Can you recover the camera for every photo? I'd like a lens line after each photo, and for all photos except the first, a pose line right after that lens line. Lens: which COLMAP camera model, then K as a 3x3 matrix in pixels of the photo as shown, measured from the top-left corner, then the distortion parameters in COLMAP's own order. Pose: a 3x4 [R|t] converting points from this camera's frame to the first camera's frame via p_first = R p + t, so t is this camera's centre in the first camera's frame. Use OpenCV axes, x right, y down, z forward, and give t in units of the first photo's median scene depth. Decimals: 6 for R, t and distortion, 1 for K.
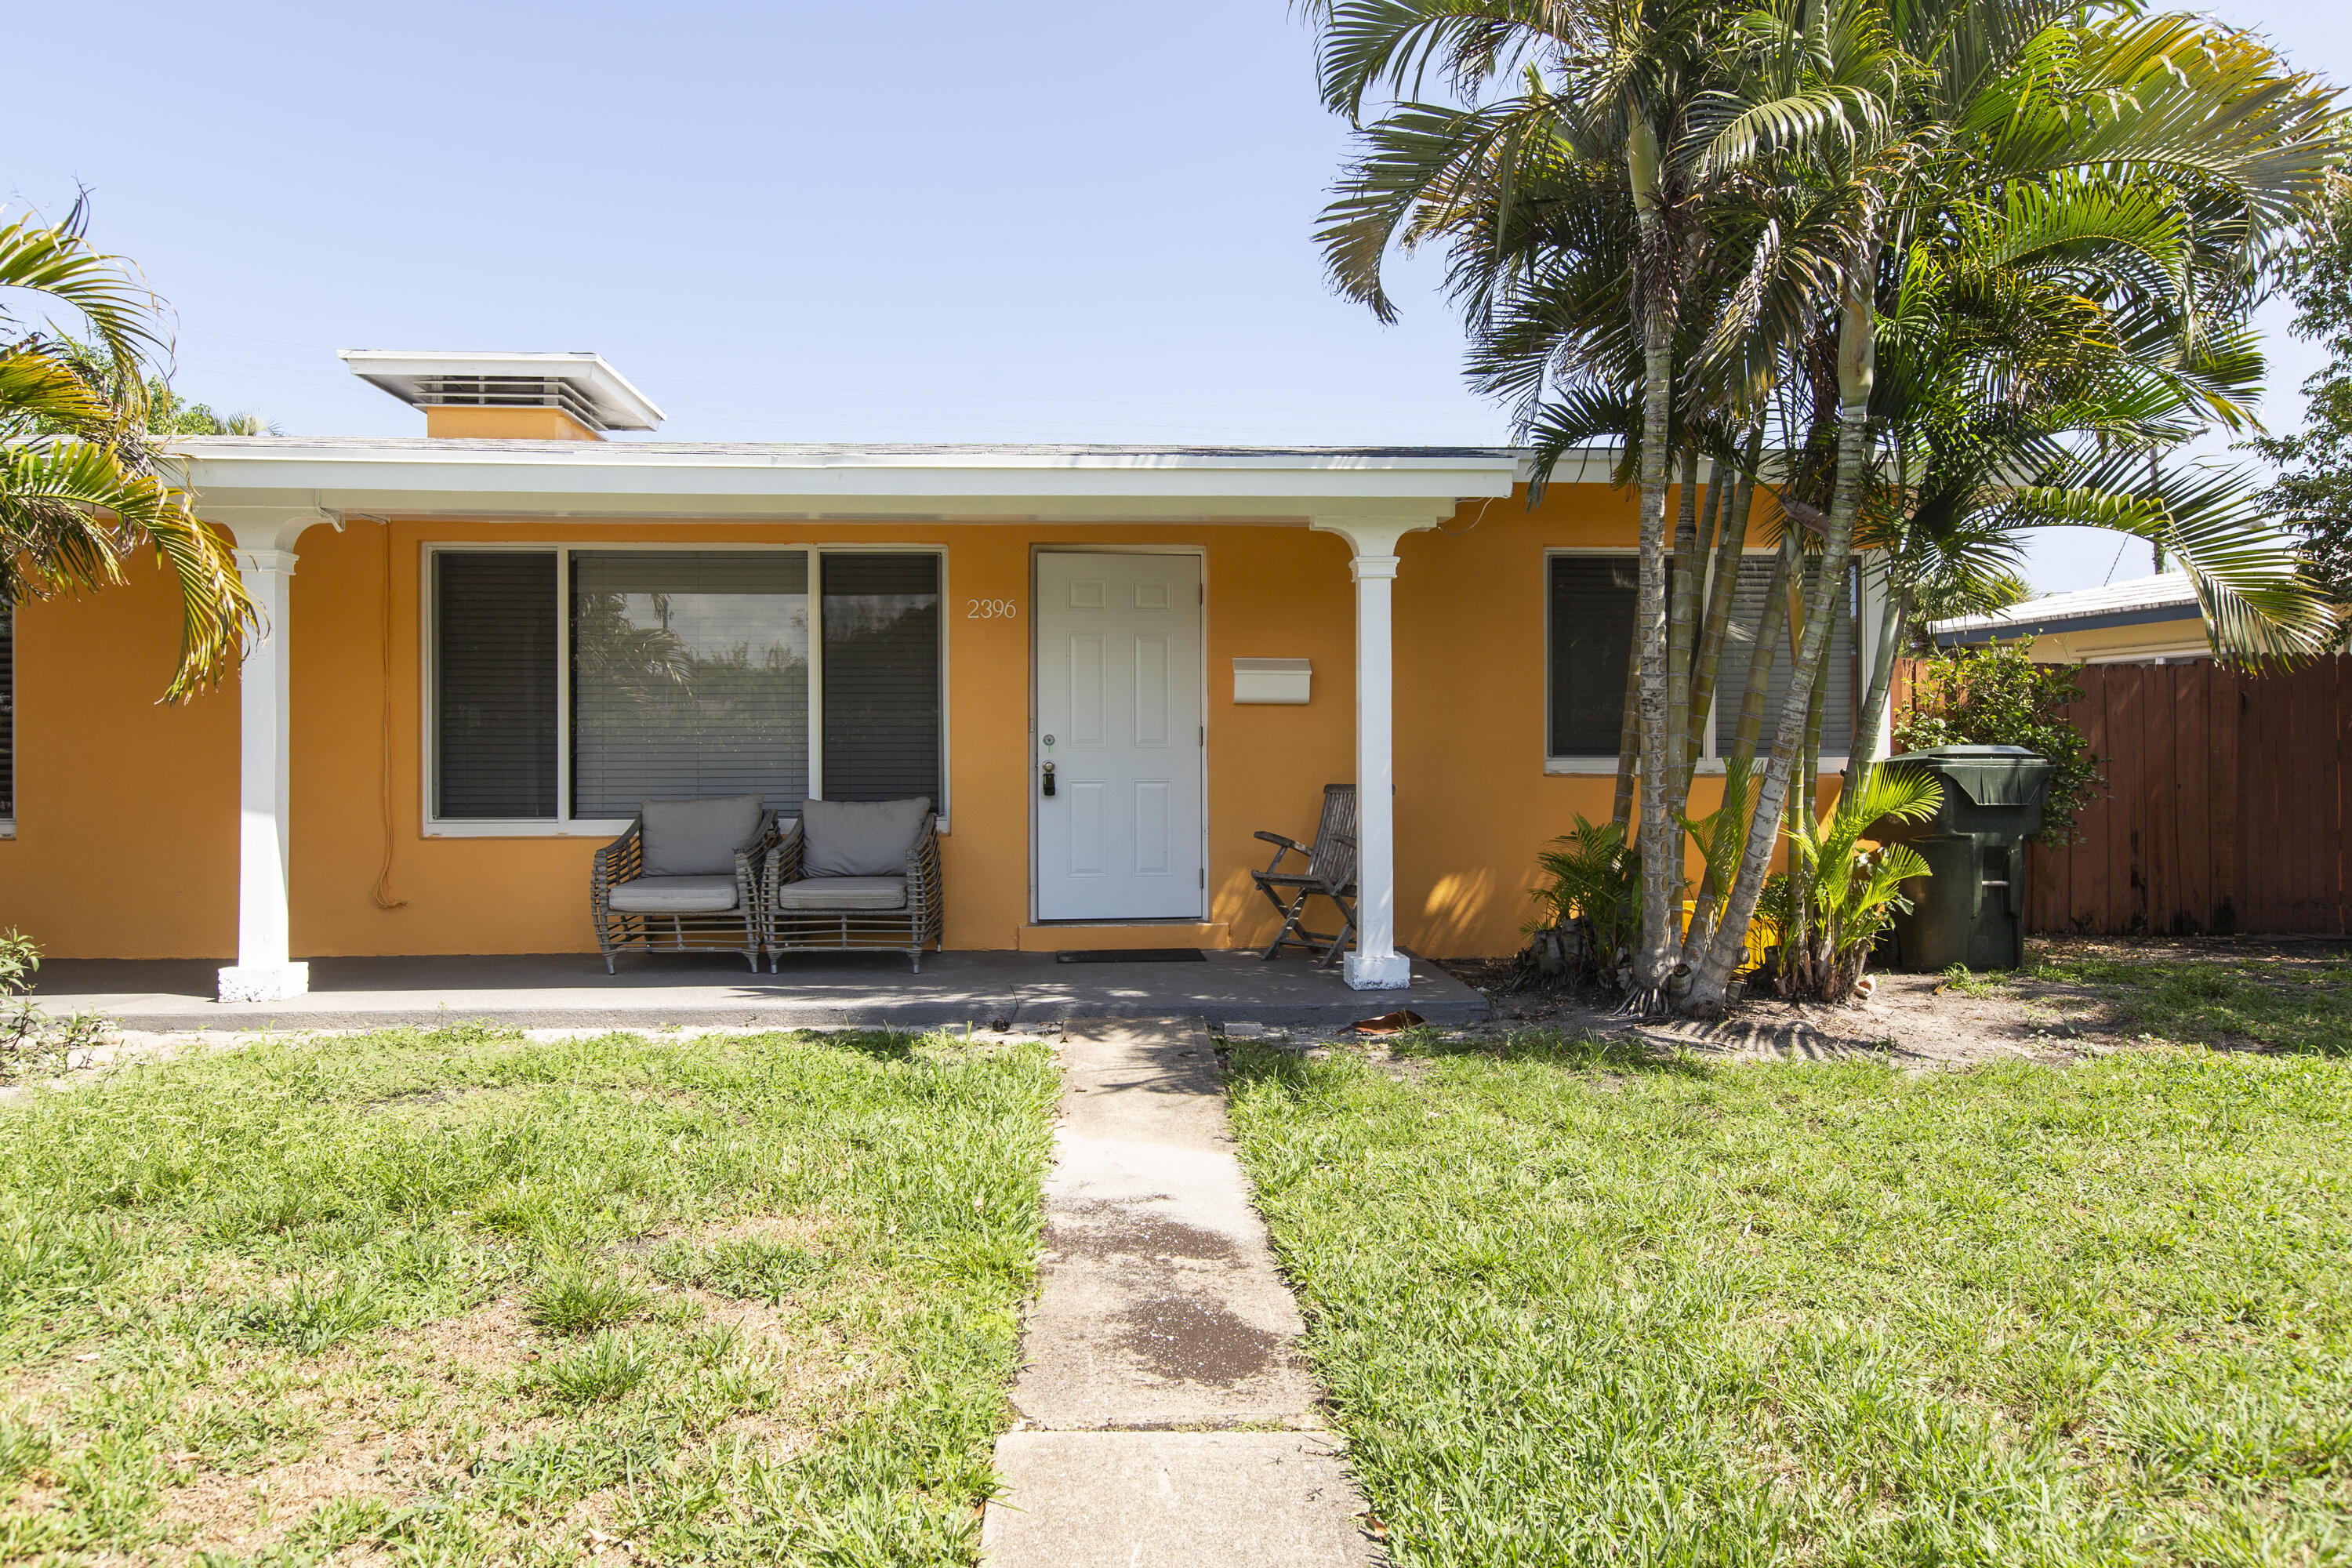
lens RADIAL K [[1492.8, 0, 1176.0], [0, 1492.8, 784.0], [0, 0, 1]] dist [0.000108, 0.000033]
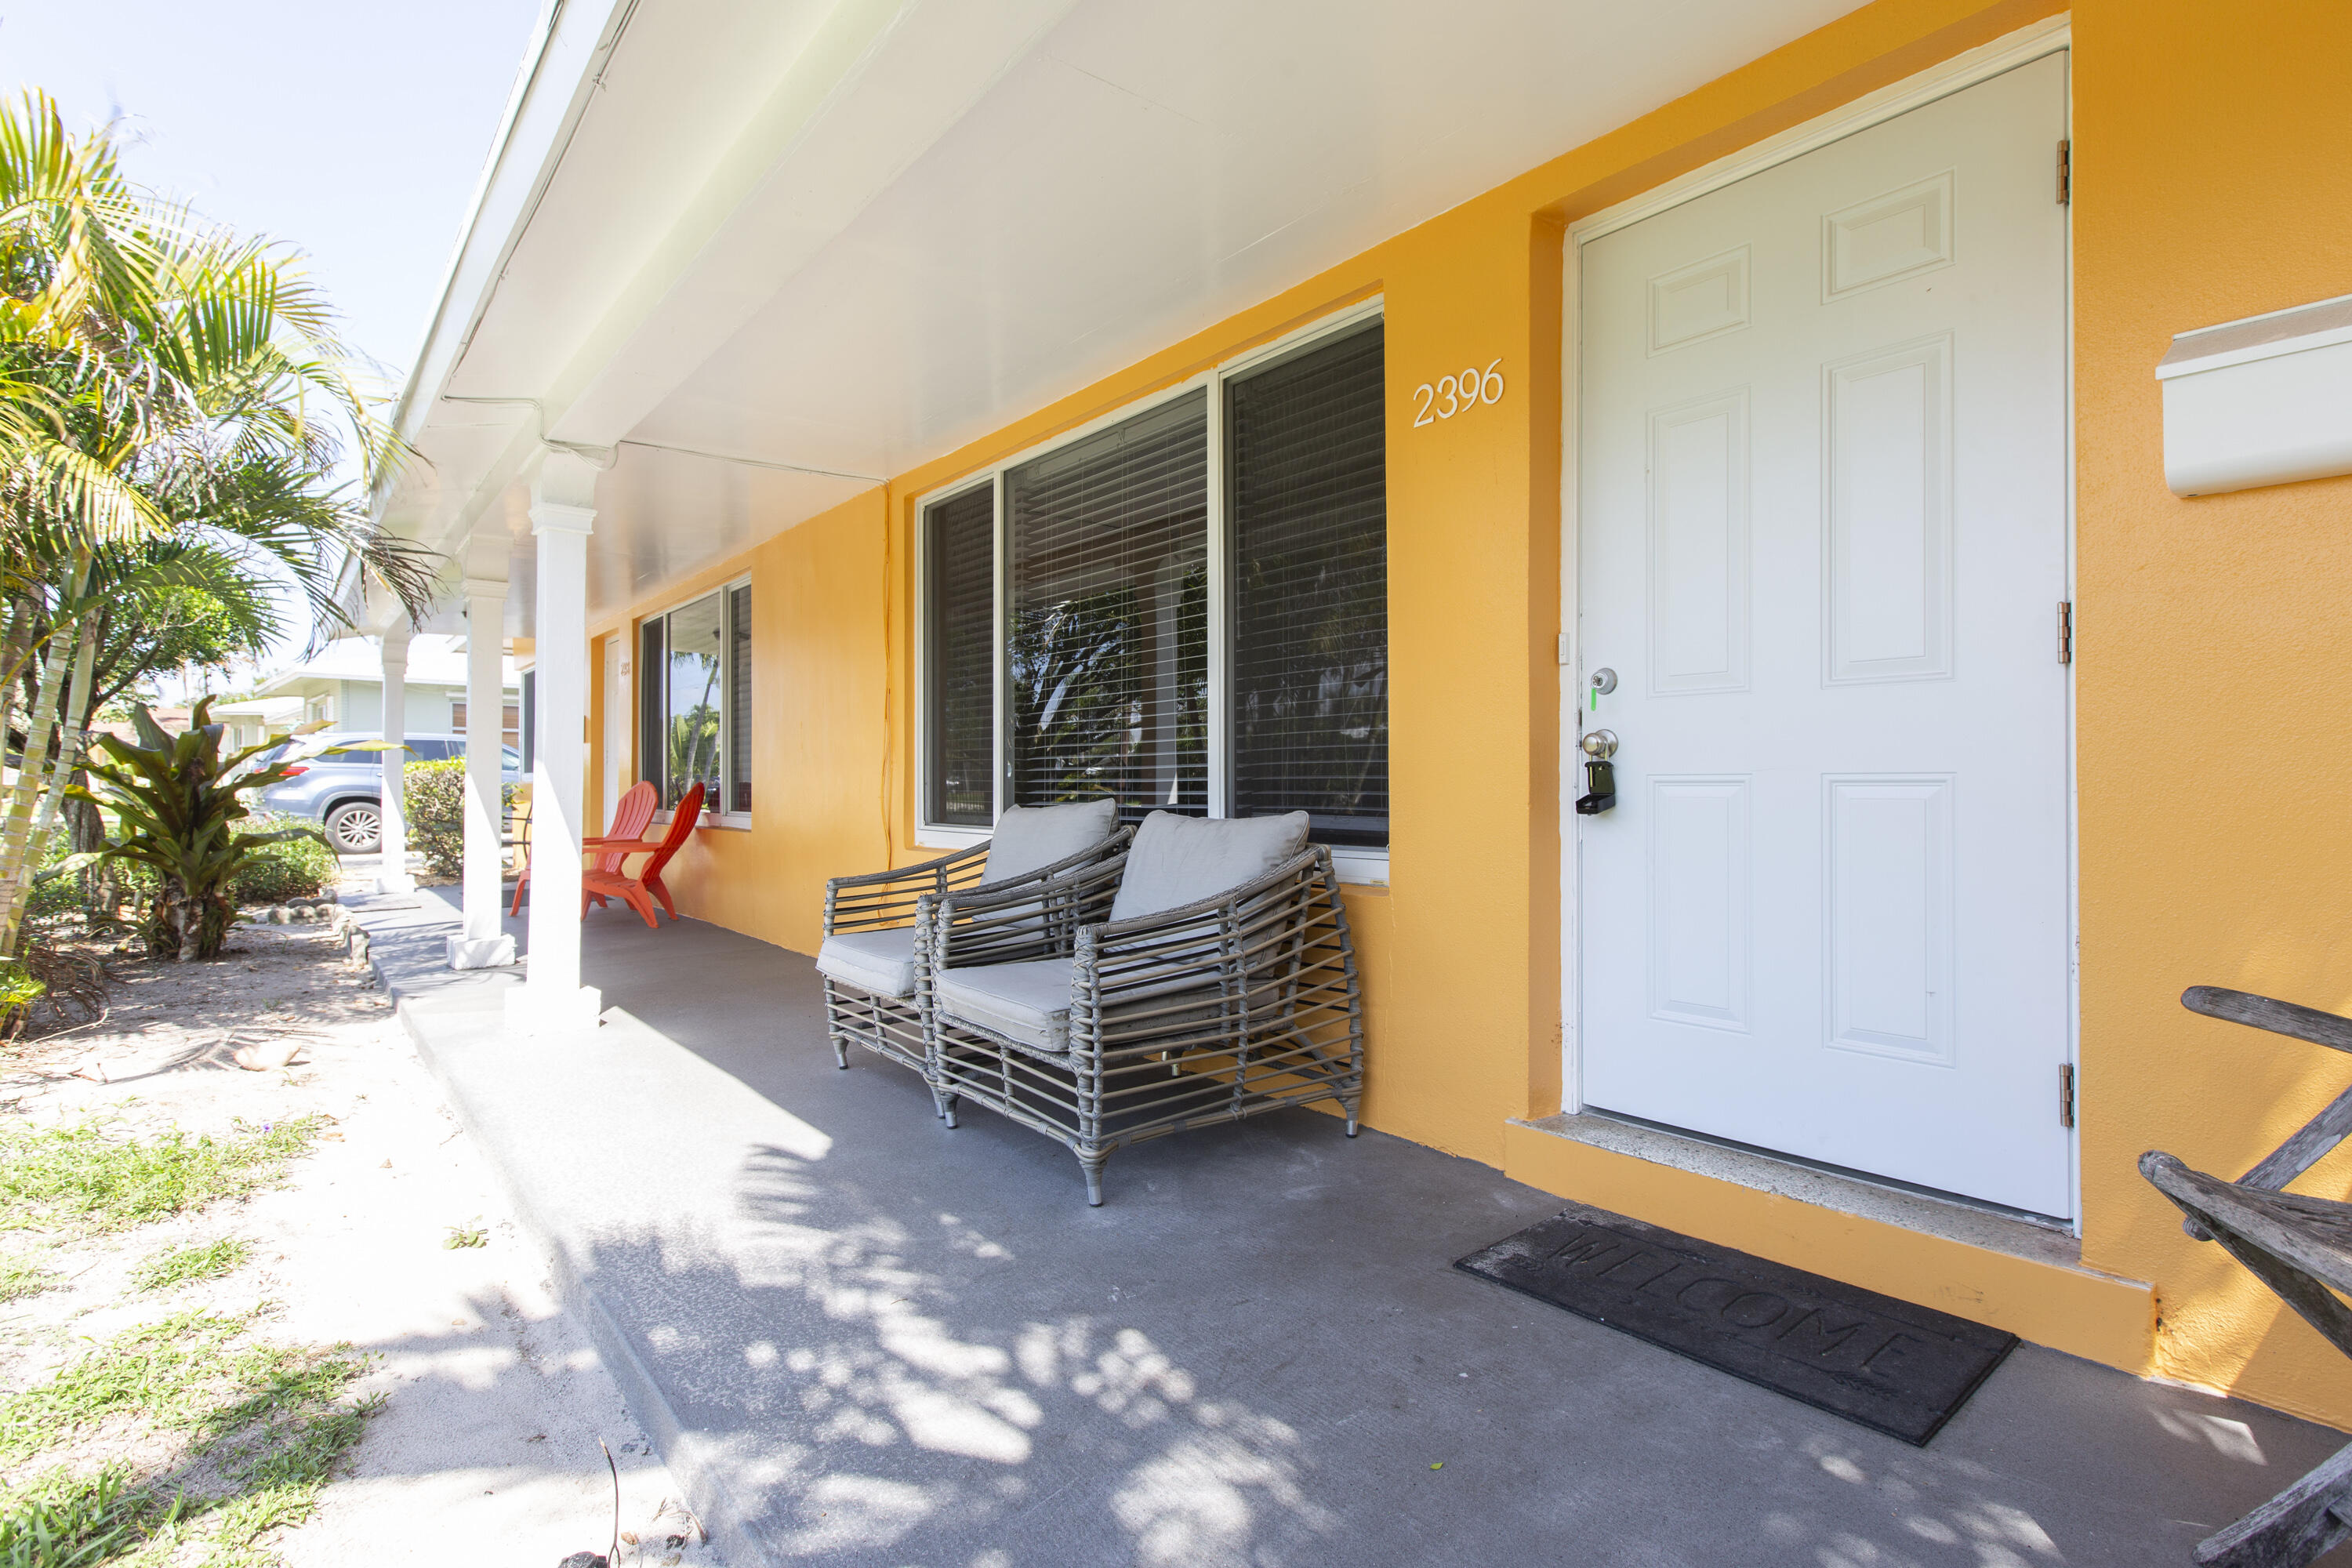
lens RADIAL K [[1120.2, 0, 1176.0], [0, 1120.2, 784.0], [0, 0, 1]] dist [0.002085, 0.000182]
pose [[0.568247, 0.002229, -0.822855, 0.104594], [-0.012341, 0.999907, -0.005814, 0.002092], [0.822765, 0.013459, 0.568222, 0.742596]]
